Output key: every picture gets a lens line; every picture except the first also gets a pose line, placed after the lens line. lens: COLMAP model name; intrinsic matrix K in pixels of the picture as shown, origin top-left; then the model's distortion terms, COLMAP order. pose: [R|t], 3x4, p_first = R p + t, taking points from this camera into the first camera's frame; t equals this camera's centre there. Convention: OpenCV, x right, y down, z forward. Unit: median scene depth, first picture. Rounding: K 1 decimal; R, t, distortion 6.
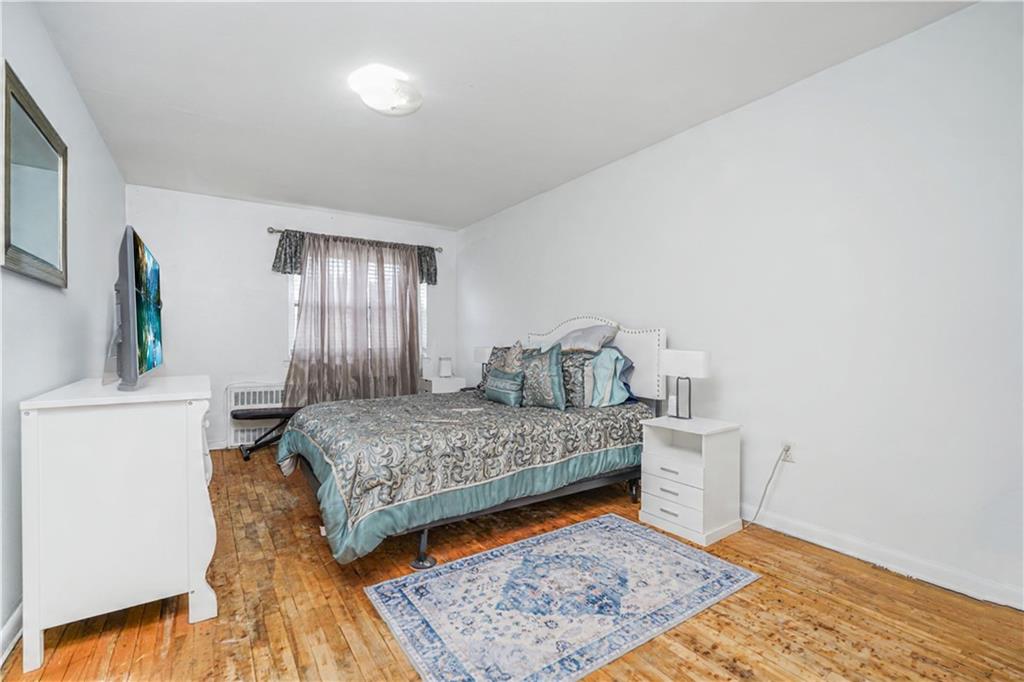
lens RADIAL K [[454.7, 0, 513.9], [0, 454.7, 345.2], [0, 0, 1]] dist [-0.000349, 0.001557]
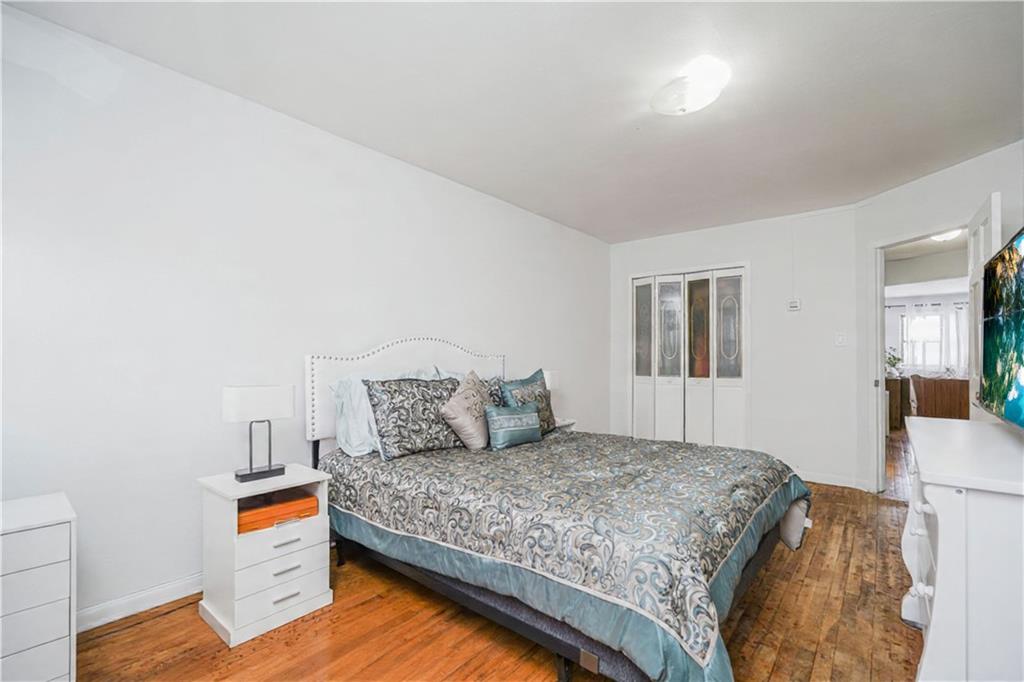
lens RADIAL K [[454.7, 0, 513.9], [0, 454.7, 345.4], [0, 0, 1]] dist [-0.000349, 0.001557]
pose [[-0.280849, 0.007966, 0.959719, -1.371964], [-0.001279, 0.999962, -0.008675, -0.065518], [-0.959751, -0.003664, -0.280828, 2.090028]]
